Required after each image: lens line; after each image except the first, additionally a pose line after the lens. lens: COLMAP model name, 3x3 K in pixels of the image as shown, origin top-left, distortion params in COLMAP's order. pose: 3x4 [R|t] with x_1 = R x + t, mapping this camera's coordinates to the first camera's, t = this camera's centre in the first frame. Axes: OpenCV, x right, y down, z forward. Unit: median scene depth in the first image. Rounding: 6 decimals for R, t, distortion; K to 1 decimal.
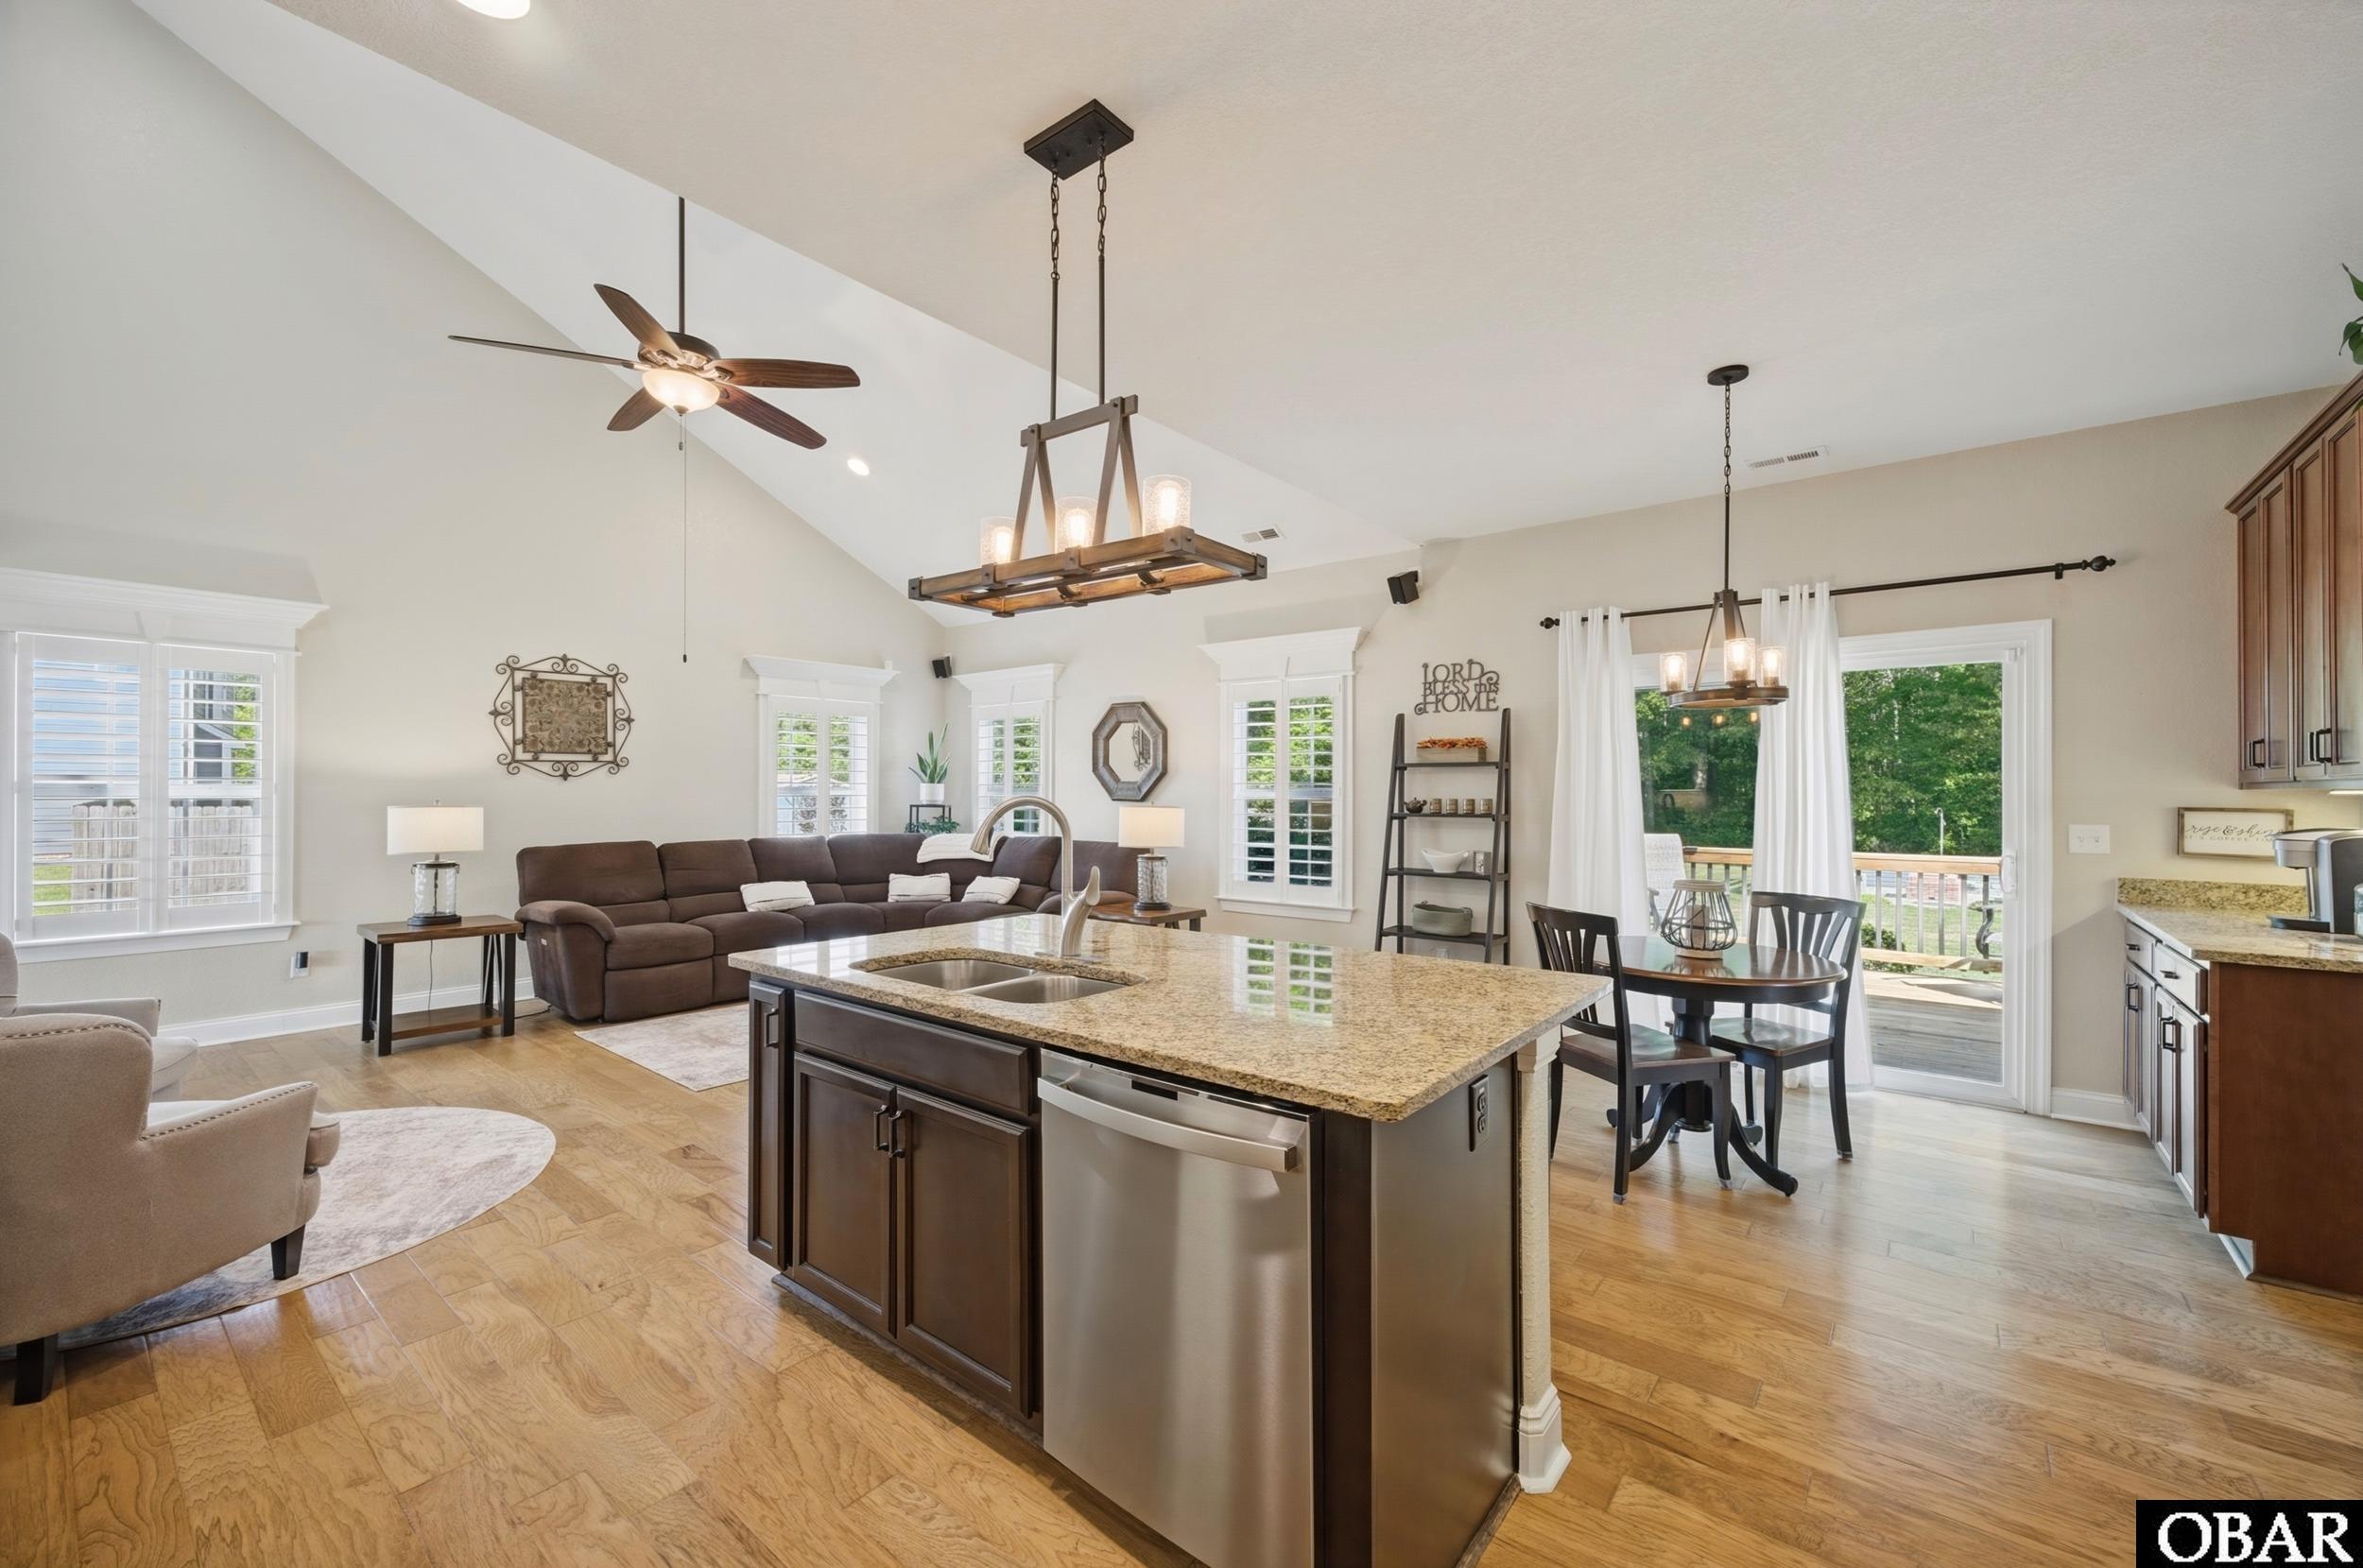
lens RADIAL K [[935.6, 0, 1190.3], [0, 935.6, 790.3], [0, 0, 1]] dist [-0.002243, 0.000393]
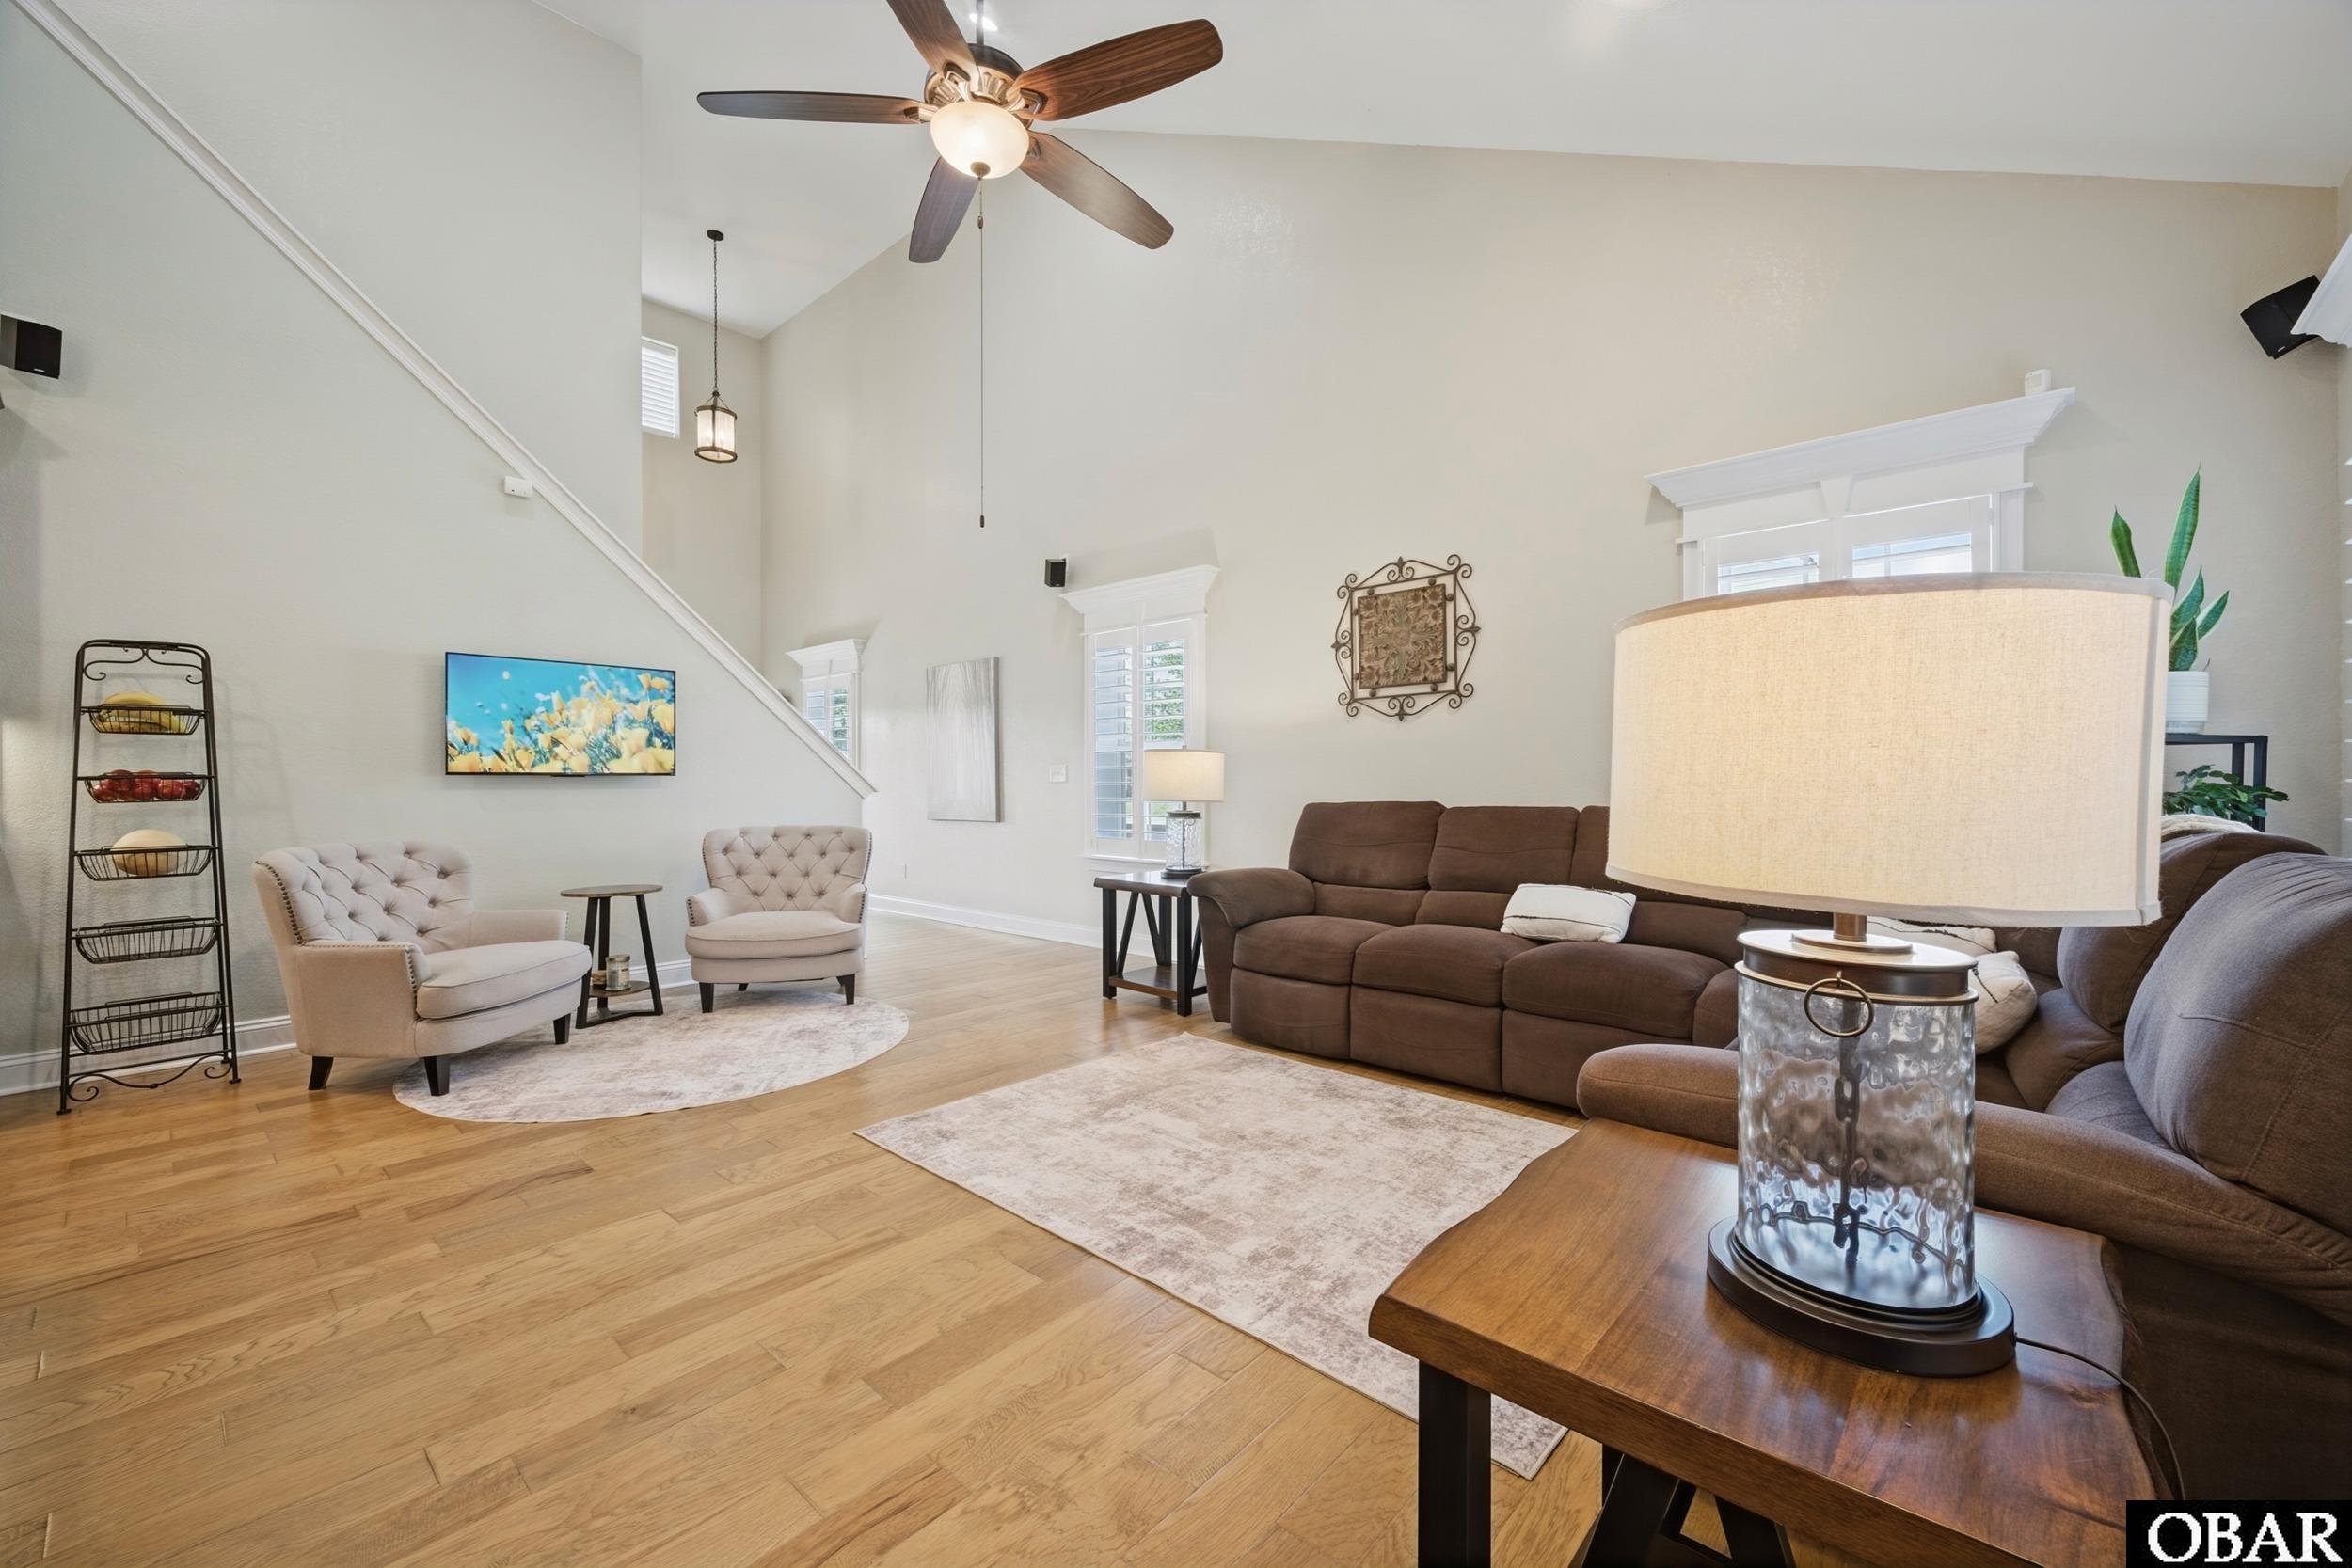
lens RADIAL K [[931.2, 0, 1180.6], [0, 931.2, 784.5], [0, 0, 1]] dist [-0.002243, 0.000393]
pose [[-0.054150, 0.002482, -0.998530, 0.104933], [0.006122, 0.999979, 0.002154, 0.038708], [0.998514, -0.005997, -0.054164, 0.848910]]
